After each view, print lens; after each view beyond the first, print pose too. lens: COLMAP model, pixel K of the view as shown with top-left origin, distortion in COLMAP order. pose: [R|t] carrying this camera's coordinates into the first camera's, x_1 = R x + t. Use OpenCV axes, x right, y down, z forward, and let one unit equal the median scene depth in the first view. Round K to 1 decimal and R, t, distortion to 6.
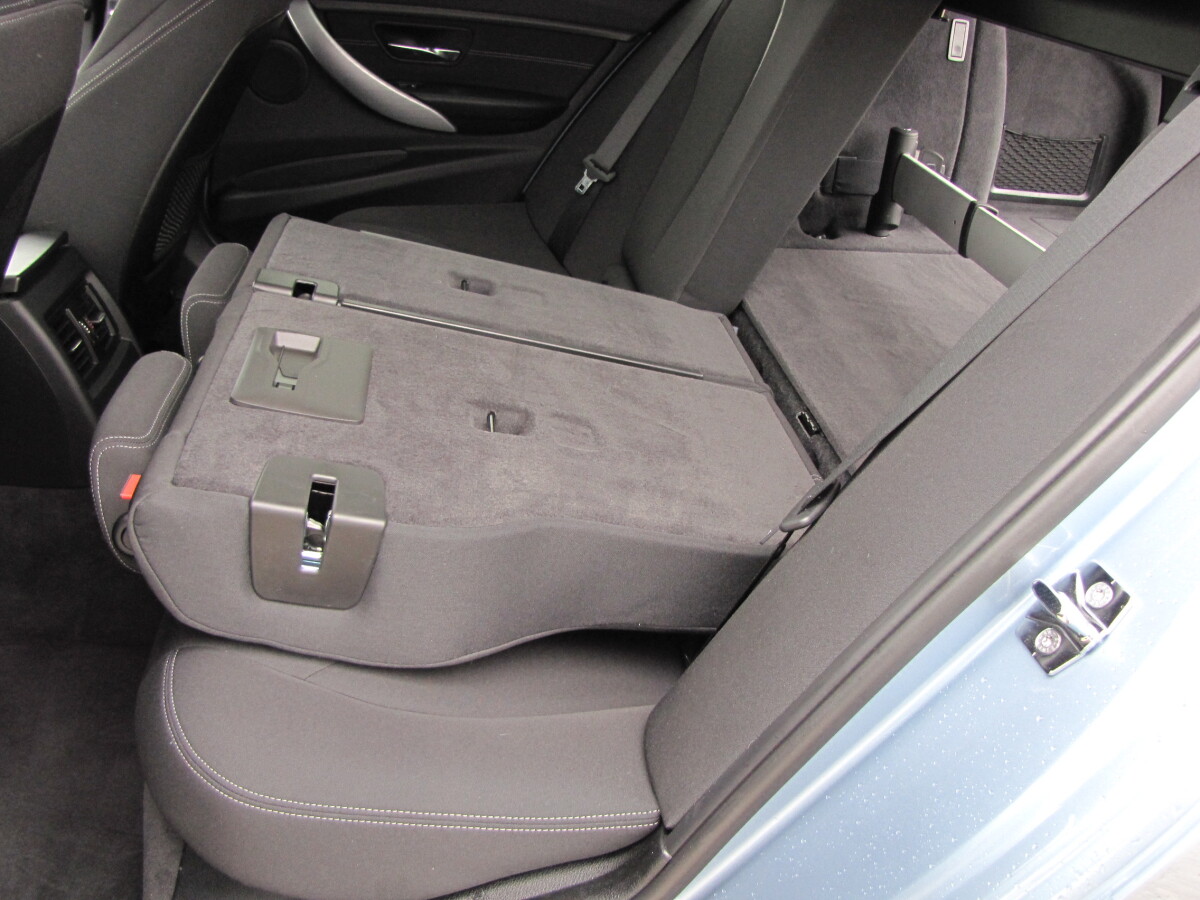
lens RADIAL K [[1029.8, 0, 604.8], [0, 1029.8, 427.0], [0, 0, 1]] dist [-0.180250, 0.176062]
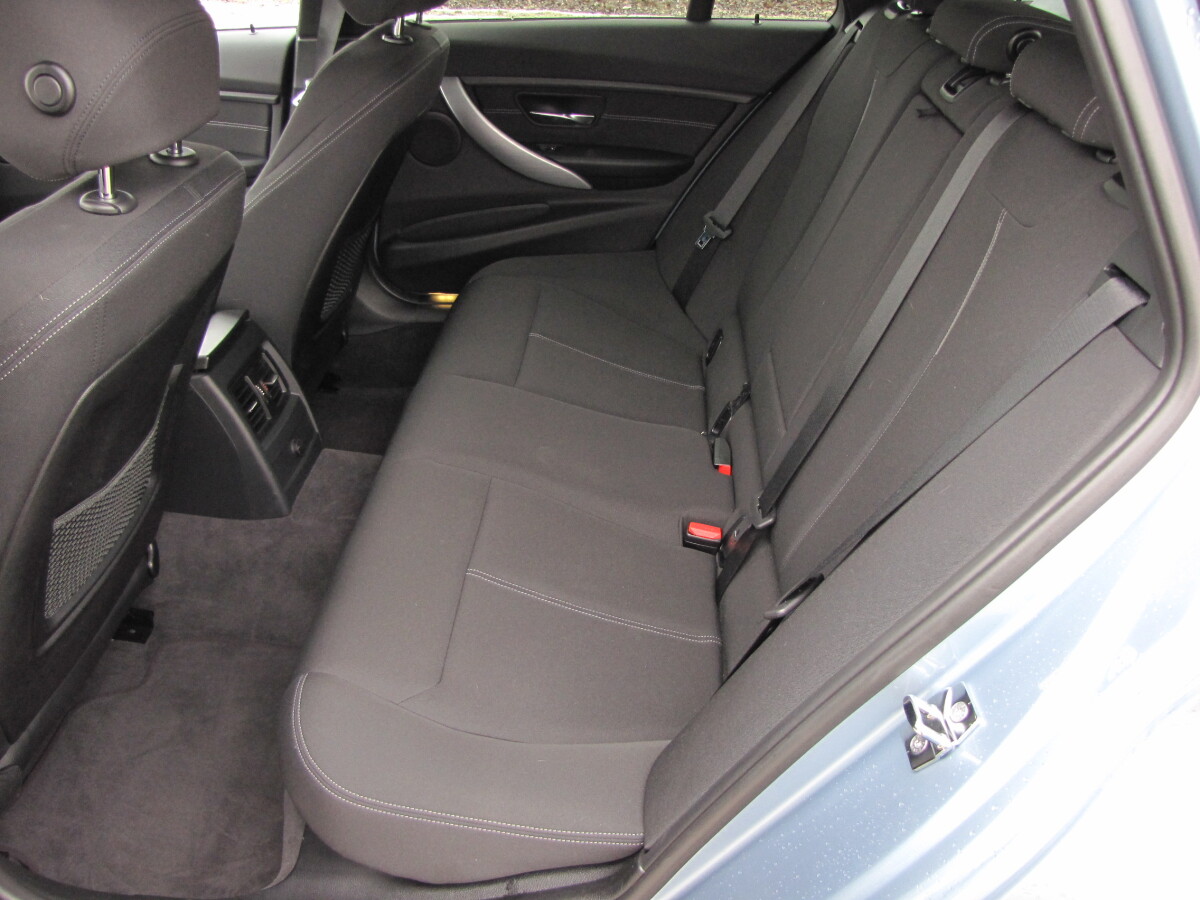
lens RADIAL K [[1029.8, 0, 604.8], [0, 1029.8, 427.0], [0, 0, 1]] dist [-0.180250, 0.176062]
pose [[0.980623, 0.026658, -0.194082, 0.135128], [-0.021047, 0.999301, 0.030911, -0.099691], [0.194770, -0.026227, 0.980498, -0.142391]]
